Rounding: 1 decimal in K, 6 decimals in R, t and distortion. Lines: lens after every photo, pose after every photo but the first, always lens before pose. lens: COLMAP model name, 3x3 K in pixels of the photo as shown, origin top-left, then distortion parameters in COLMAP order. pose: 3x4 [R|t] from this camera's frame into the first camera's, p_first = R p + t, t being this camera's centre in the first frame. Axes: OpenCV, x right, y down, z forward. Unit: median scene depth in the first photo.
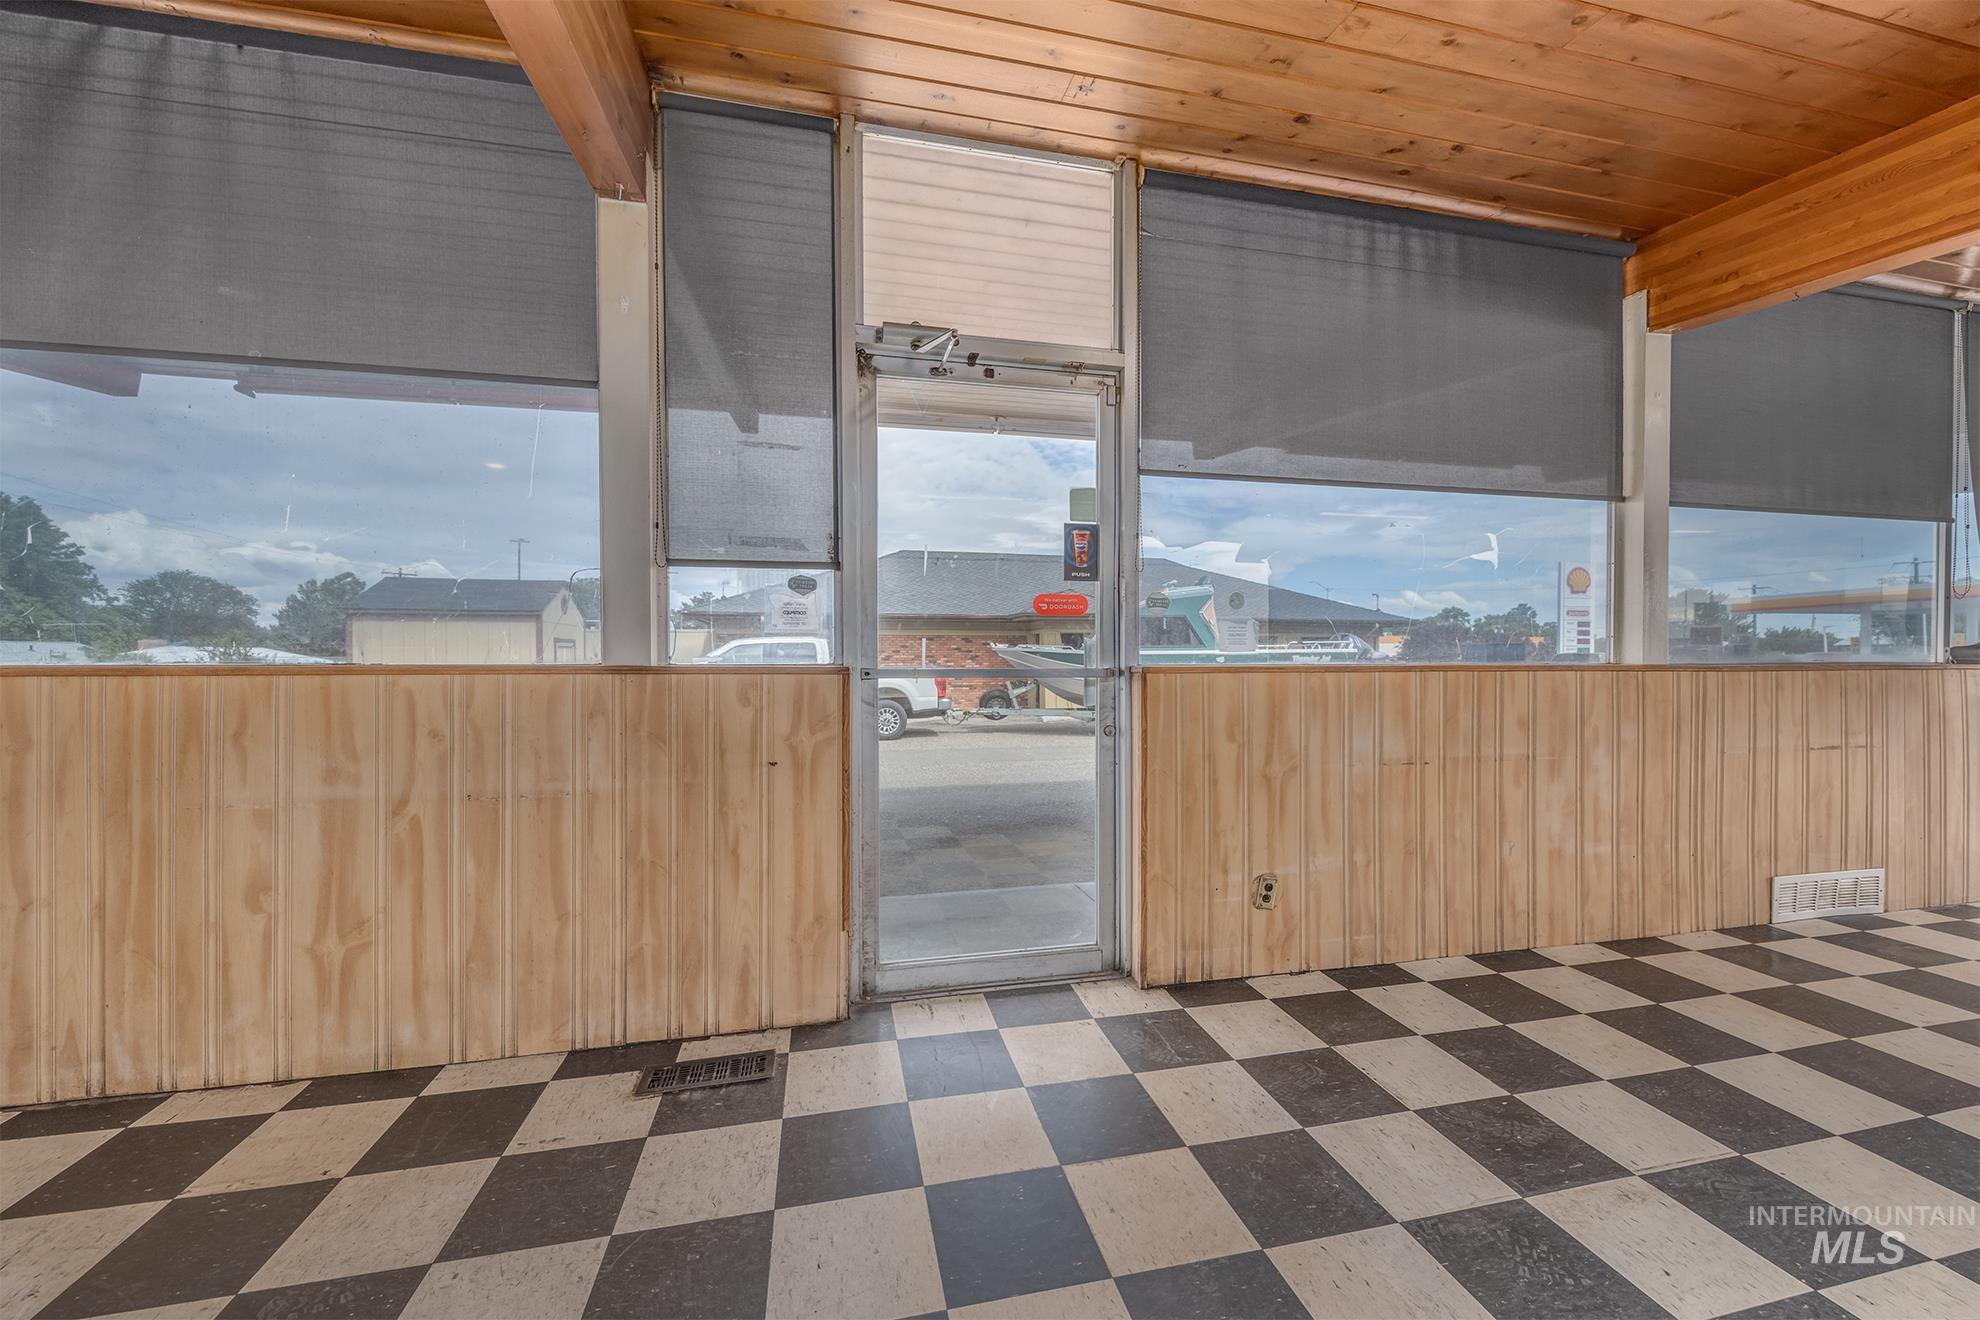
lens RADIAL K [[729.0, 0, 987.6], [0, 729.0, 662.1], [0, 0, 1]] dist [-0.016112, -0.000726]
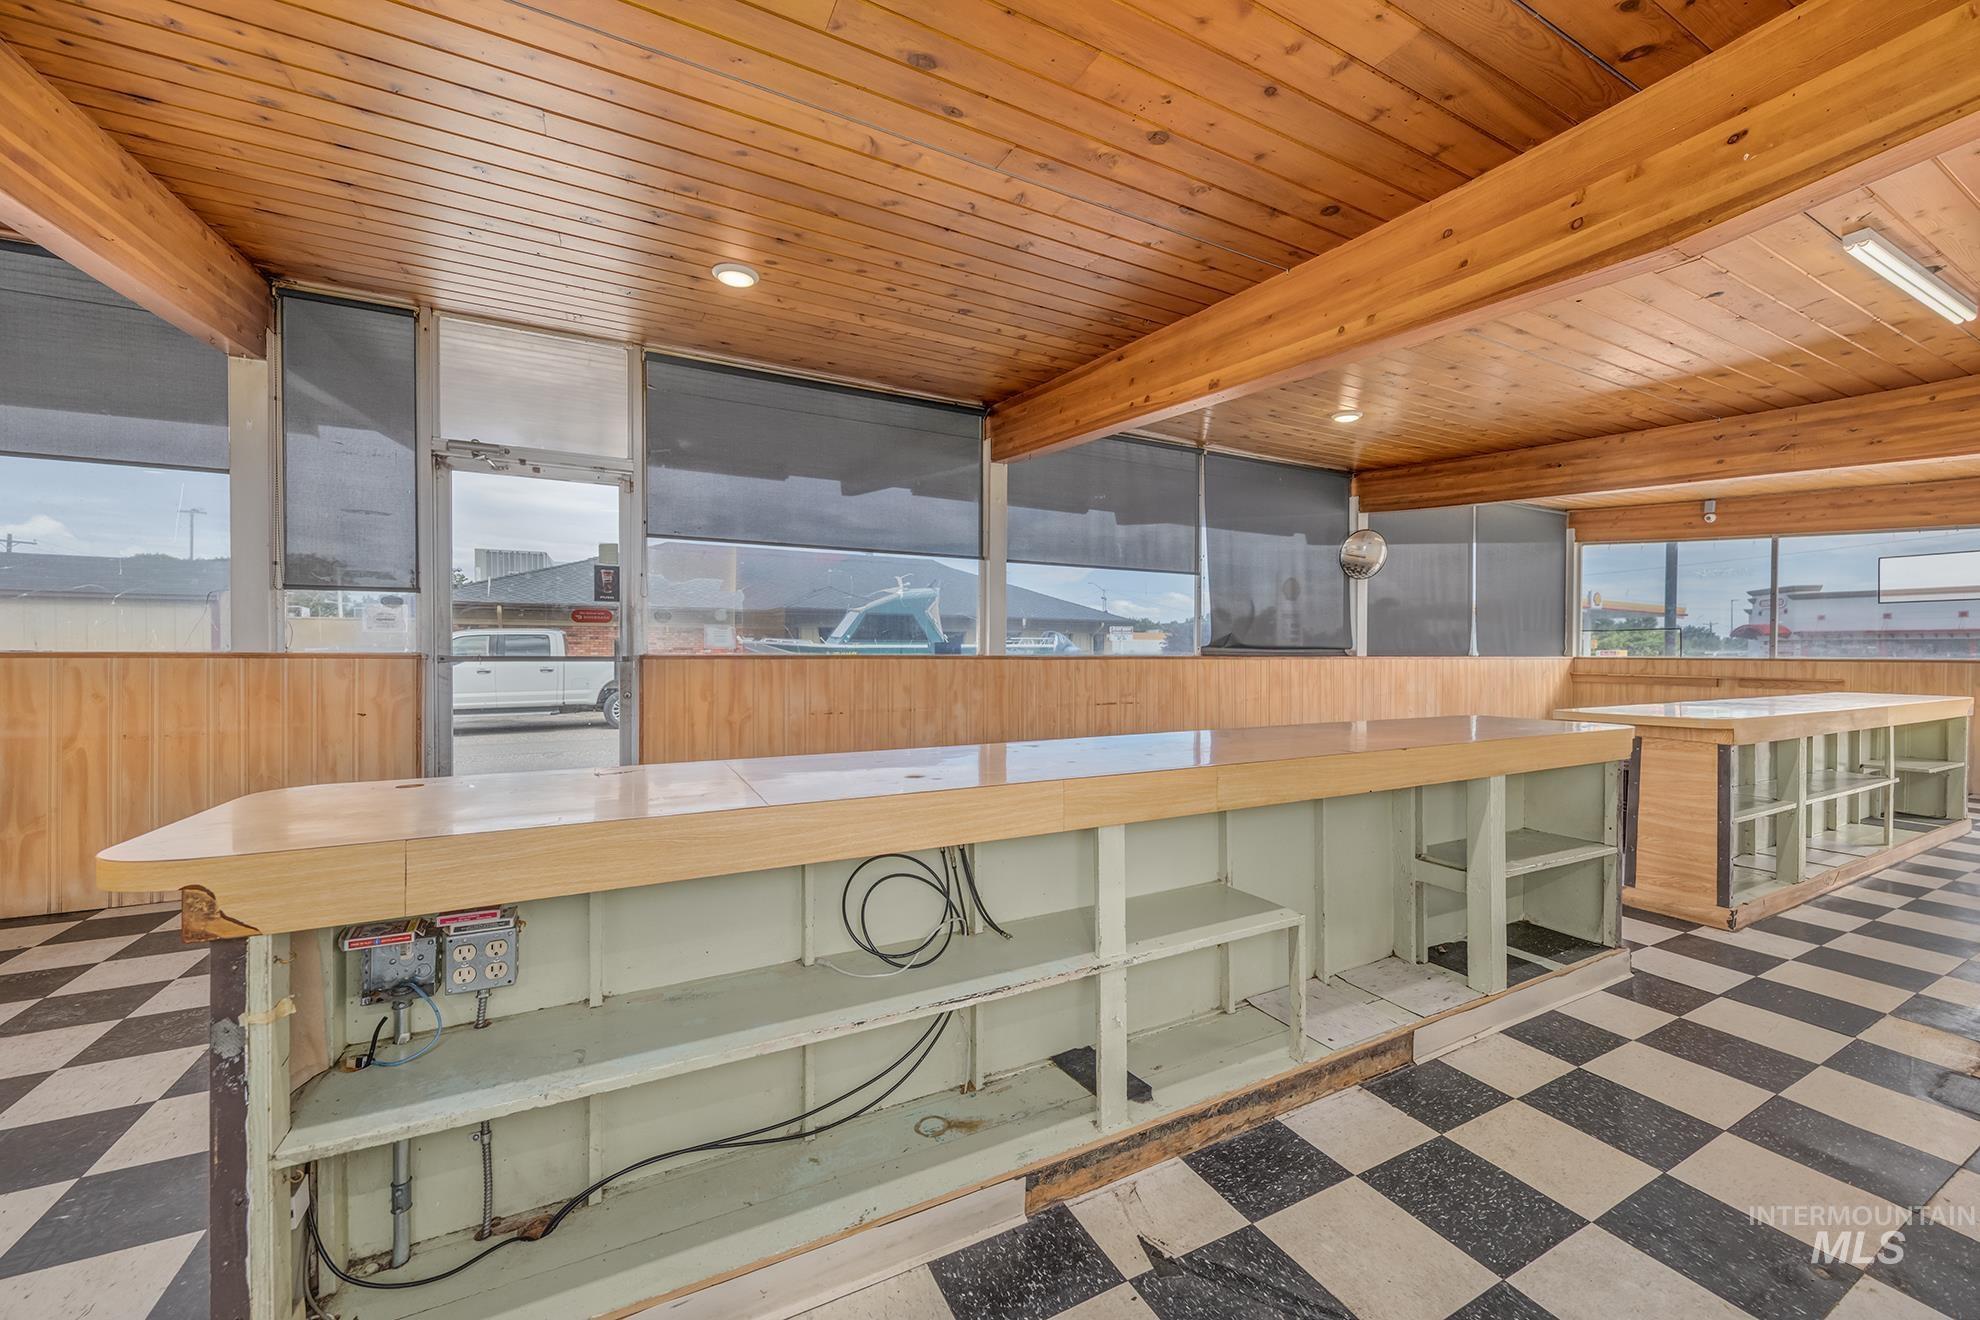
lens RADIAL K [[729.0, 0, 1007.0], [0, 729.0, 655.1], [0, 0, 1]] dist [-0.016112, -0.000726]
pose [[0.961044, 0.003550, 0.276373, 0.629514], [-0.003319, 0.999994, -0.001305, 0.006752], [-0.276376, 0.000337, 0.961050, -0.911909]]
